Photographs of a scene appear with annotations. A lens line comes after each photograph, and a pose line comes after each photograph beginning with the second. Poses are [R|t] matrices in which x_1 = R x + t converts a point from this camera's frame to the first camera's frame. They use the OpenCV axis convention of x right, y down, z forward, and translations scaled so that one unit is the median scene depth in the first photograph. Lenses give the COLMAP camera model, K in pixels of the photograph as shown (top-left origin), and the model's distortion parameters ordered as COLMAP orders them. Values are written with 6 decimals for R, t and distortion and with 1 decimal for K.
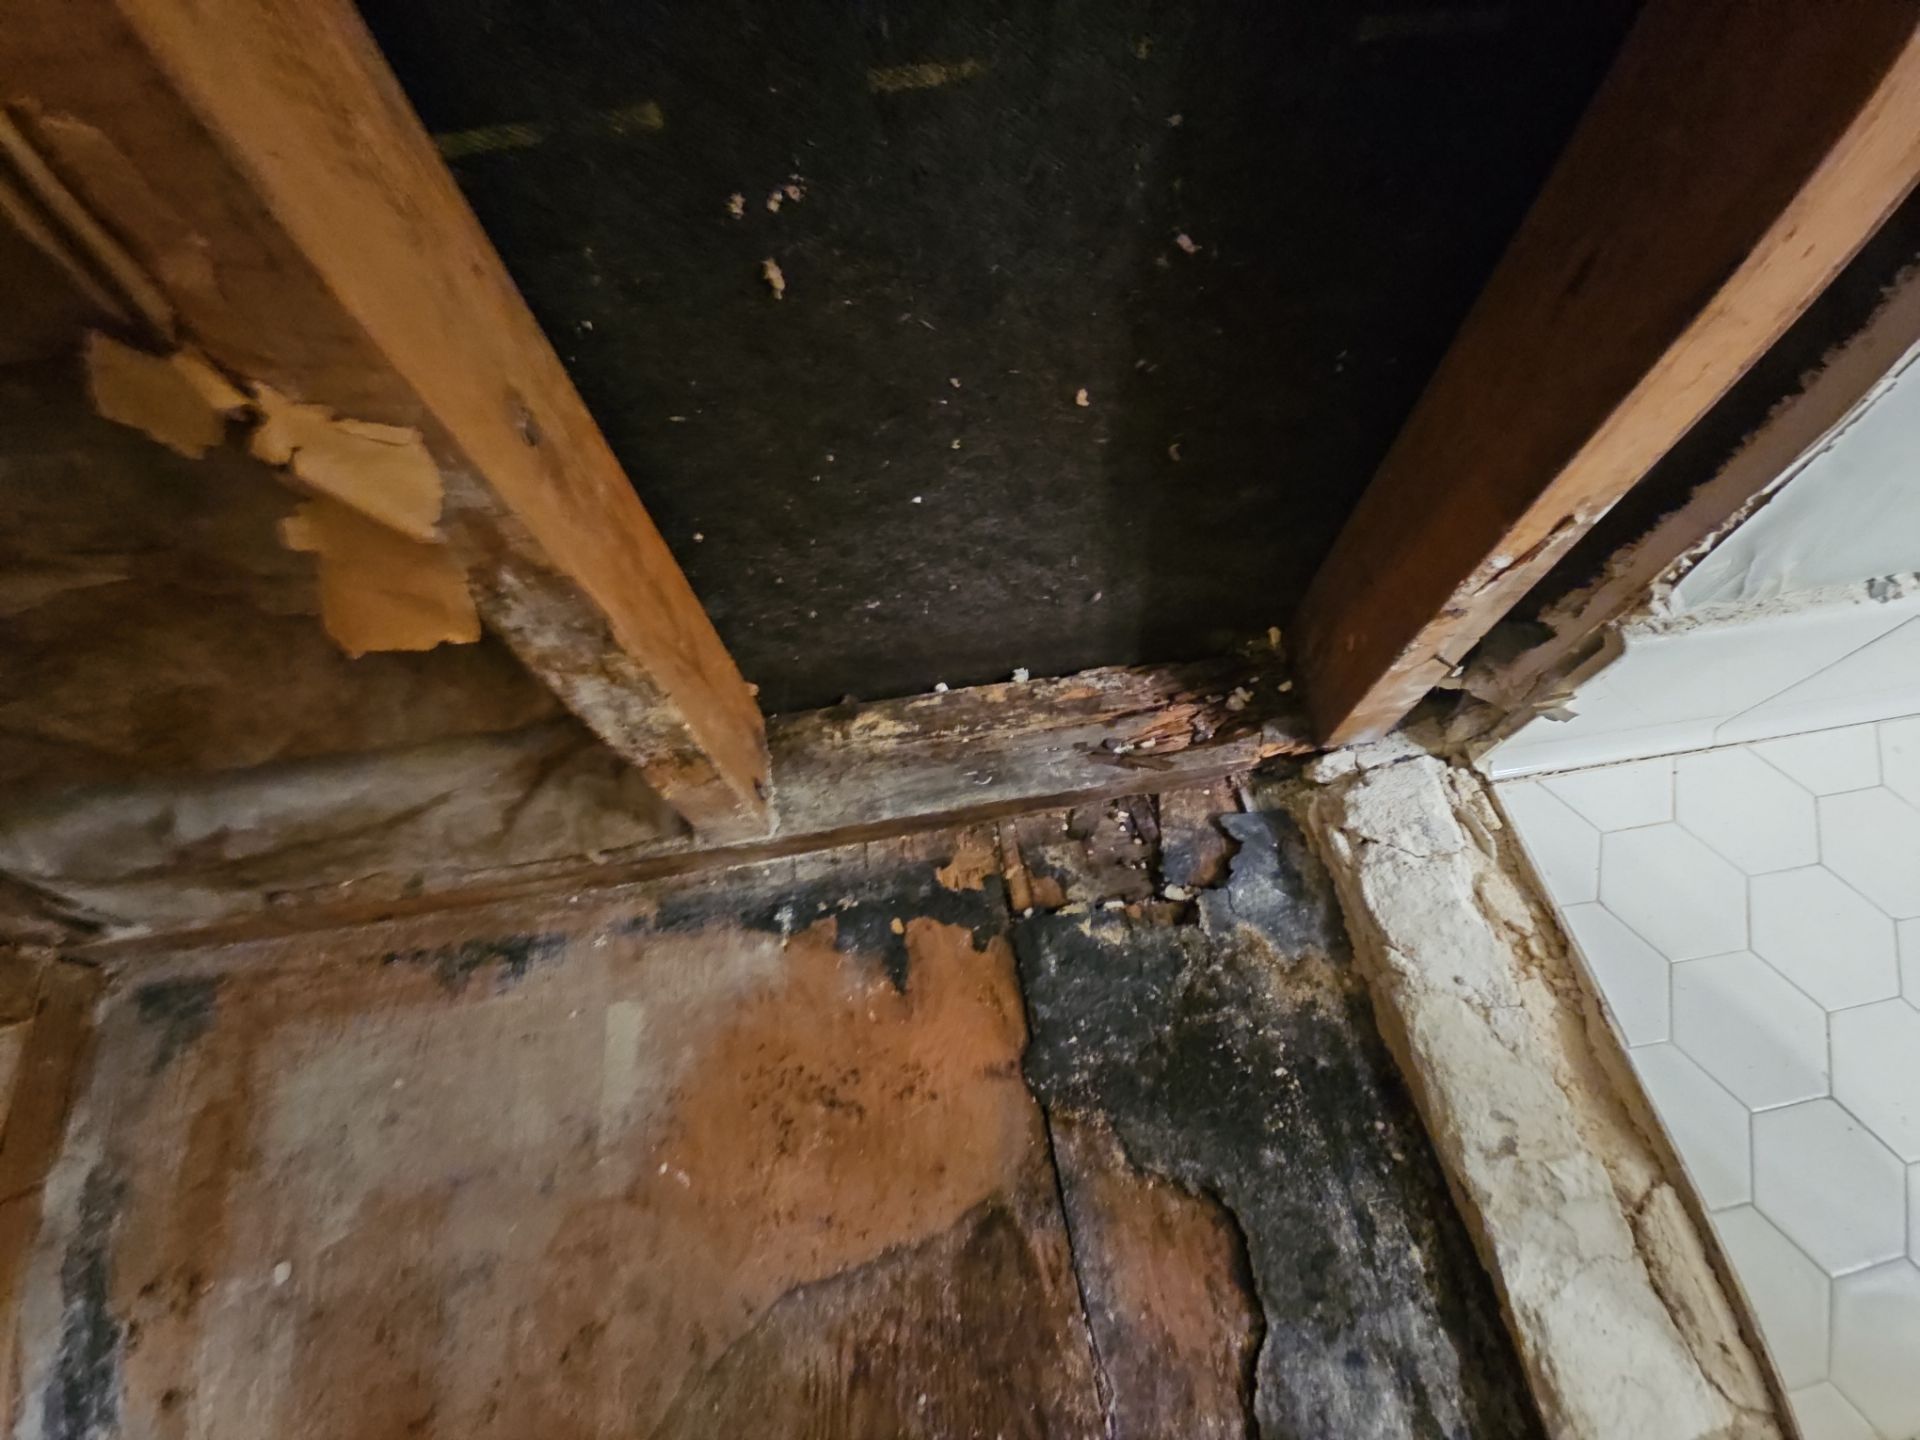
lens RADIAL K [[773.1, 0, 954.7], [0, 773.1, 734.6], [0, 0, 1]] dist [-0.003646, 0.000032]
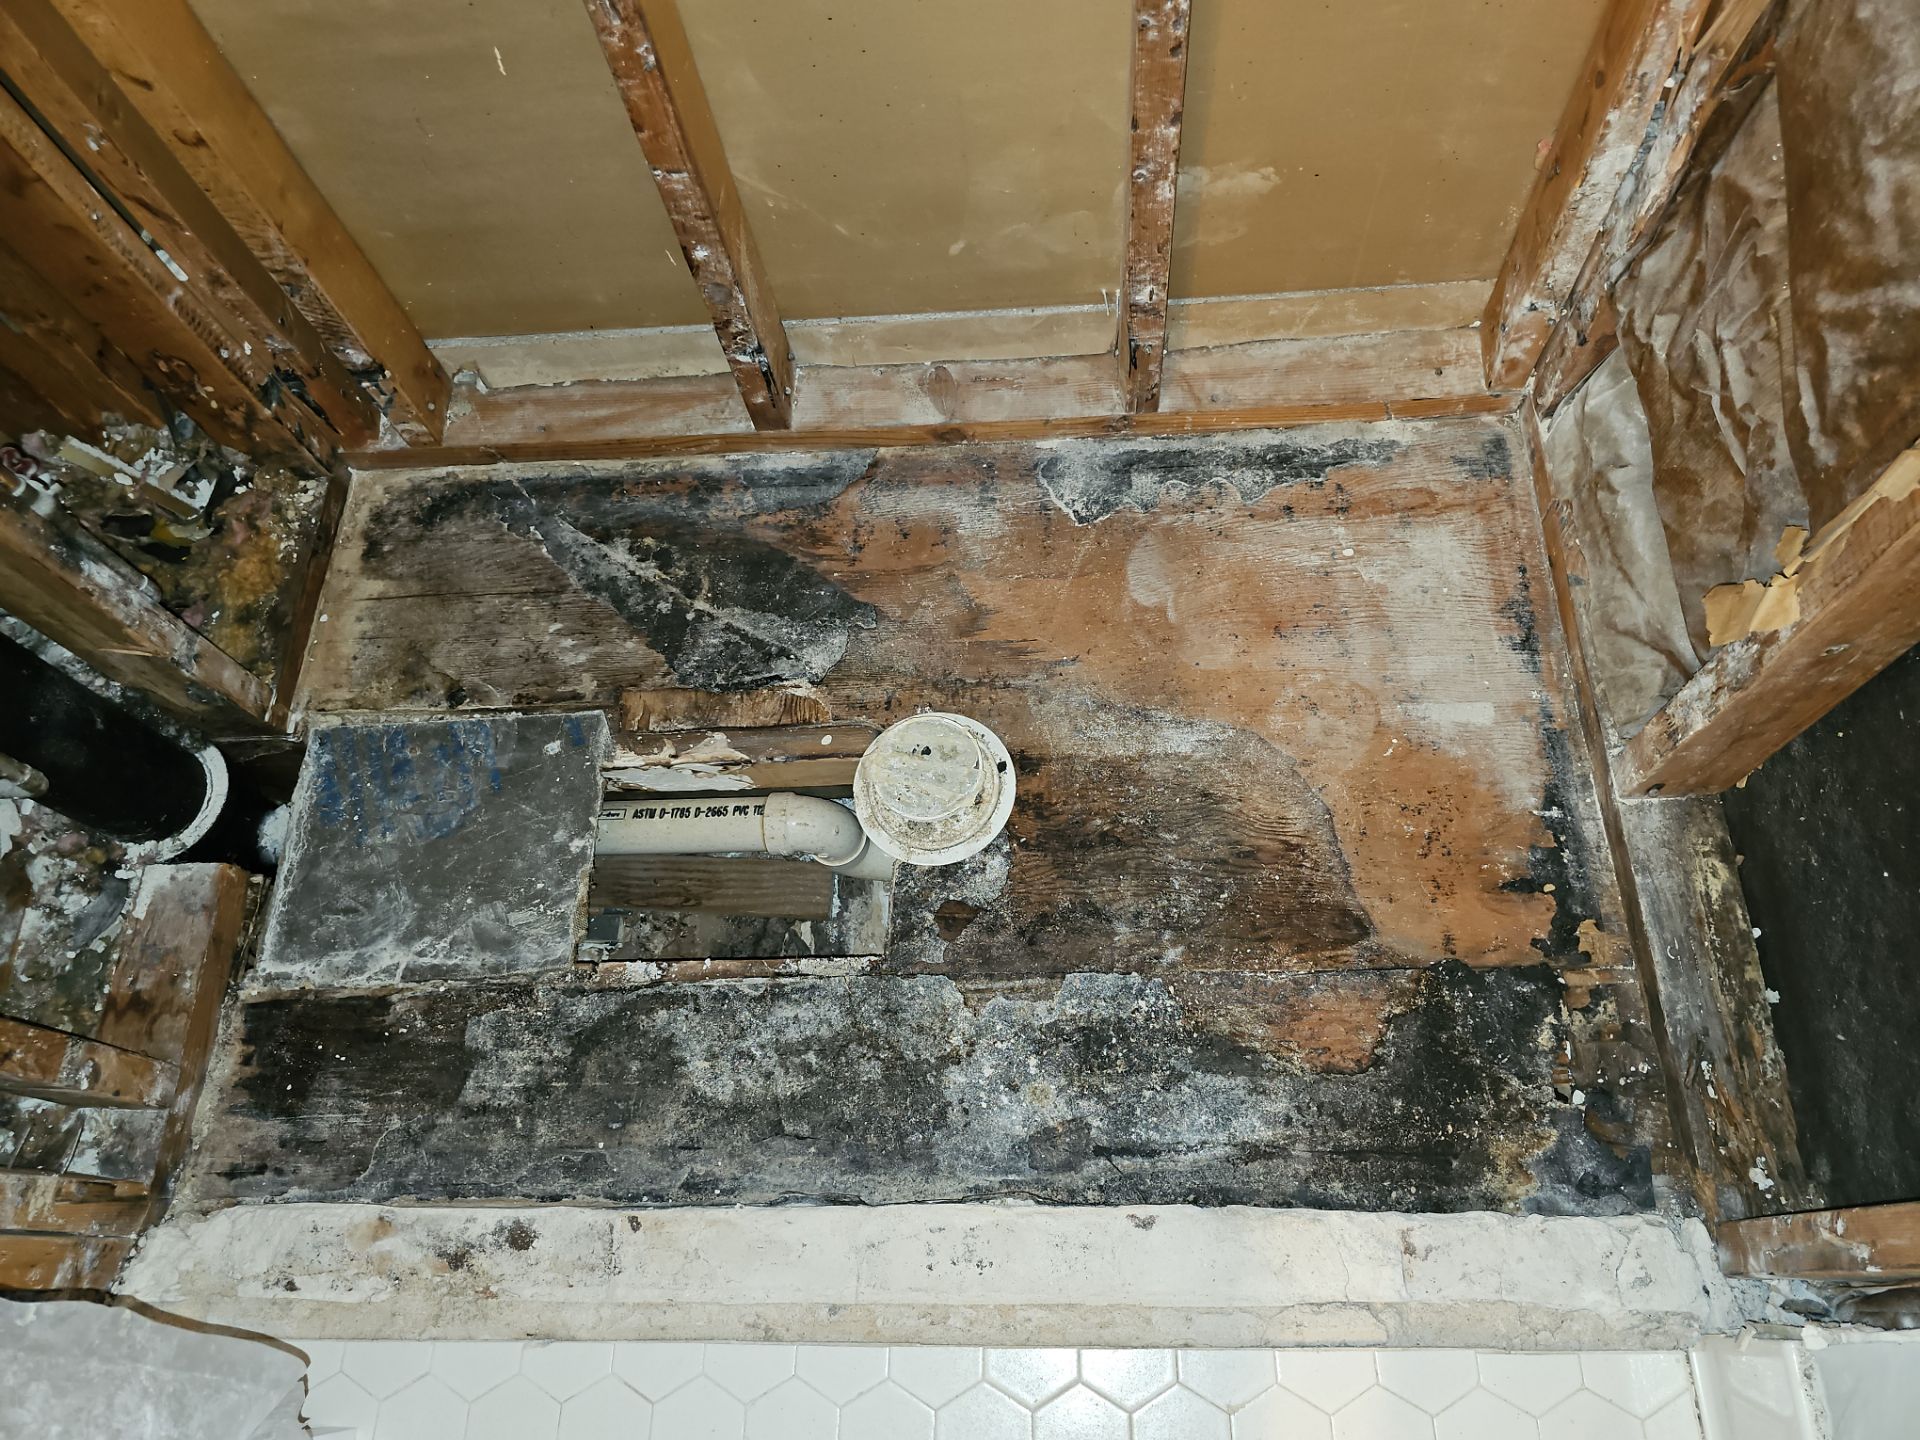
lens RADIAL K [[1281.6, 0, 970.6], [0, 1281.6, 732.5], [0, 0, 1]] dist [0.044523, -0.035186]
pose [[-0.144764, 0.929179, -0.340102, 0.627576], [-0.841885, 0.064929, 0.535737, -0.146835], [0.519878, 0.363882, 0.772862, -1.498789]]
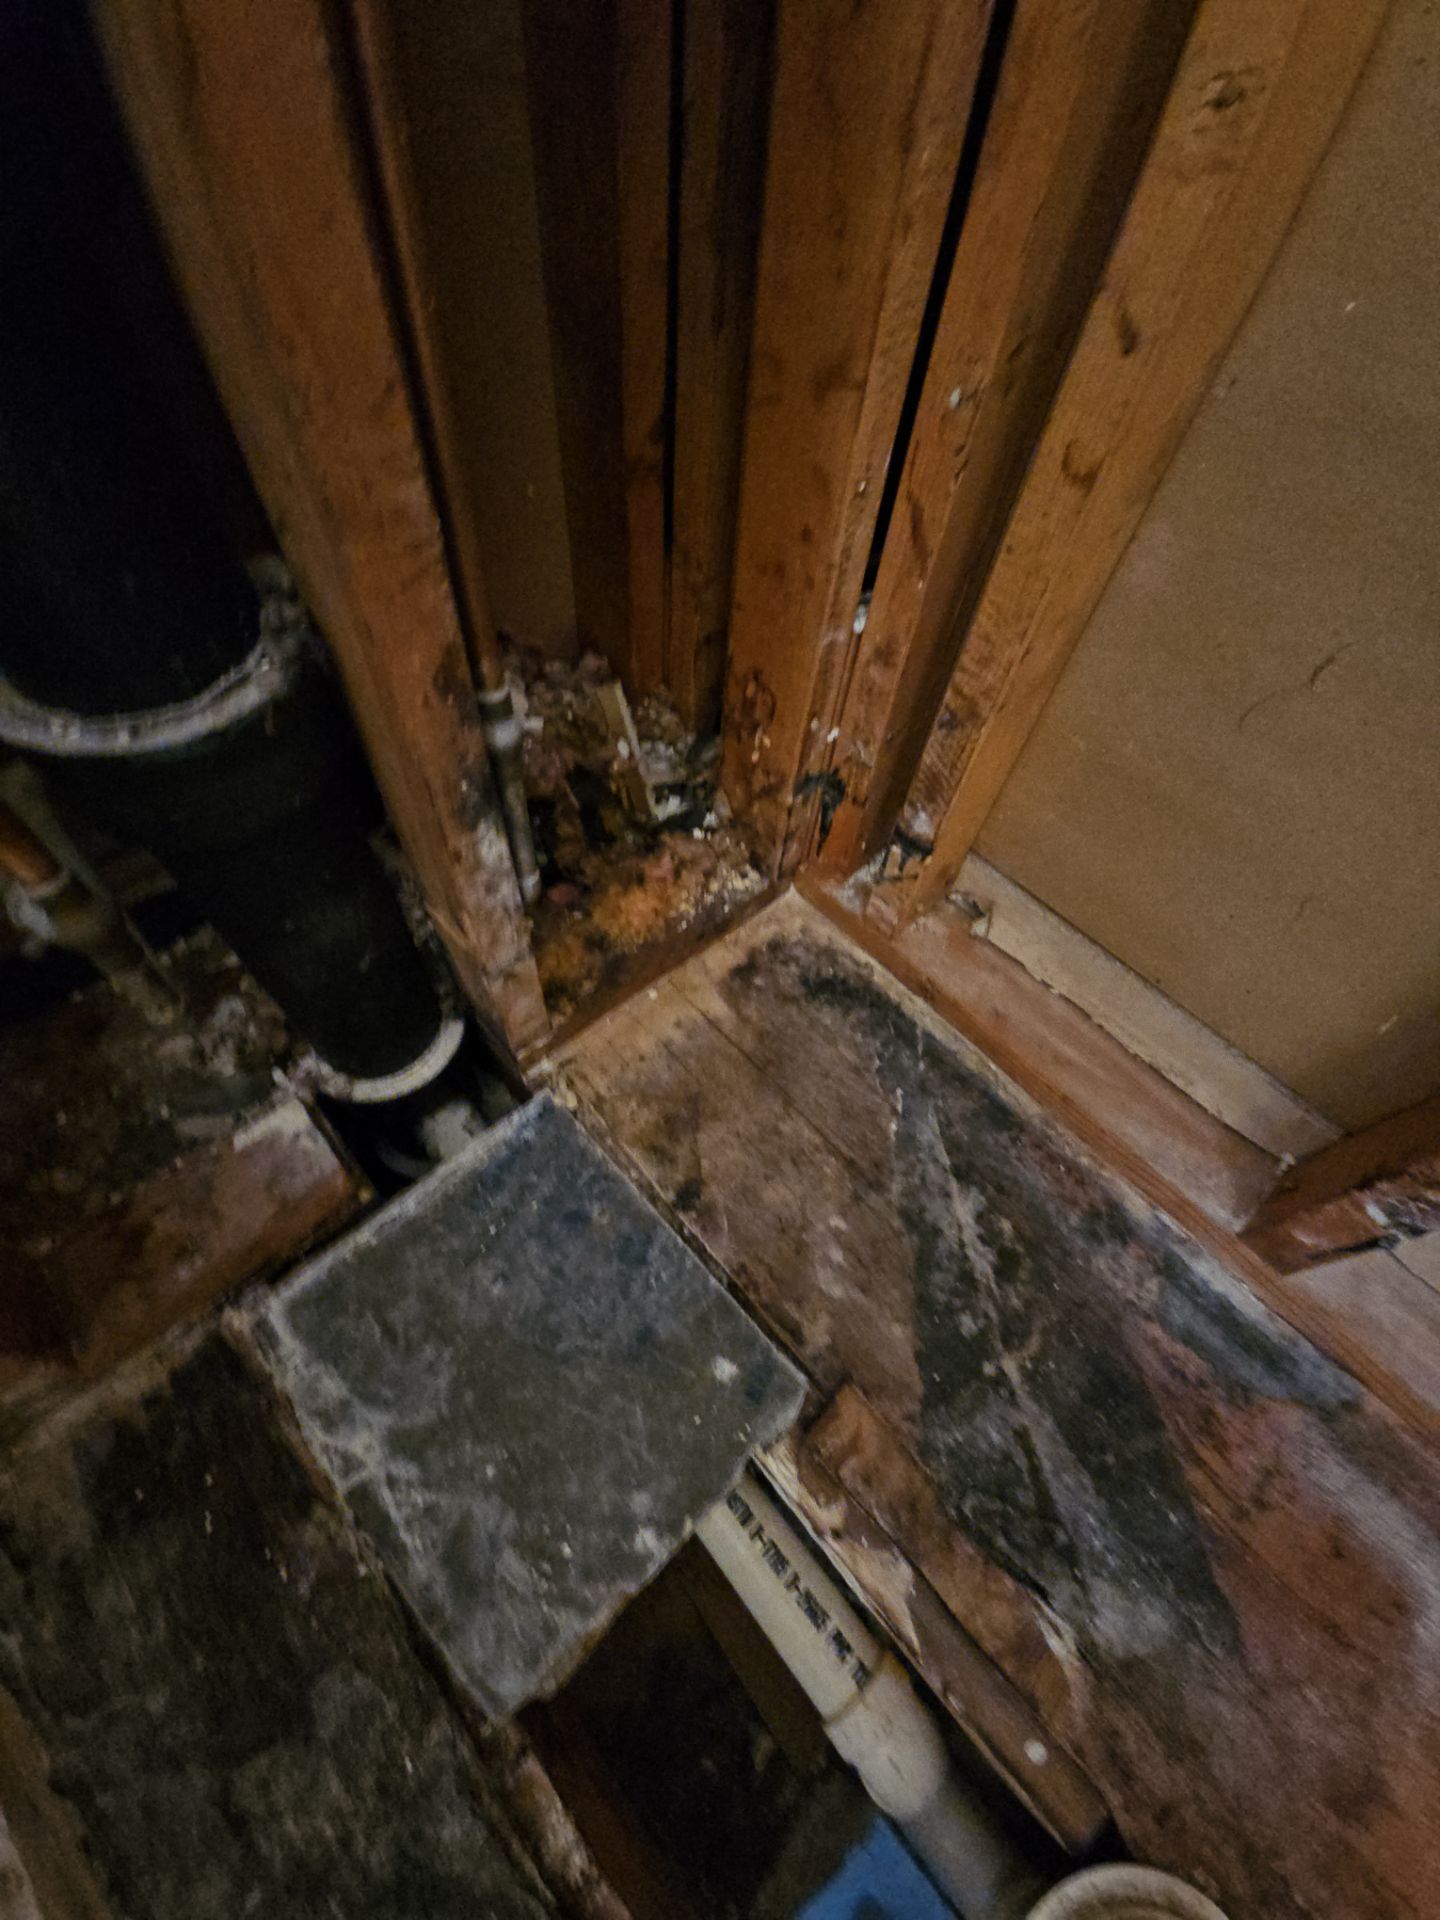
lens RADIAL K [[773.1, 0, 706.6], [0, 773.1, 958.7], [0, 0, 1]] dist [-0.003646, 0.000032]
pose [[-0.834751, 0.466775, -0.292082, -0.068901], [-0.499847, -0.419869, 0.757537, 1.453406], [0.230963, 0.778351, 0.583802, -1.010227]]
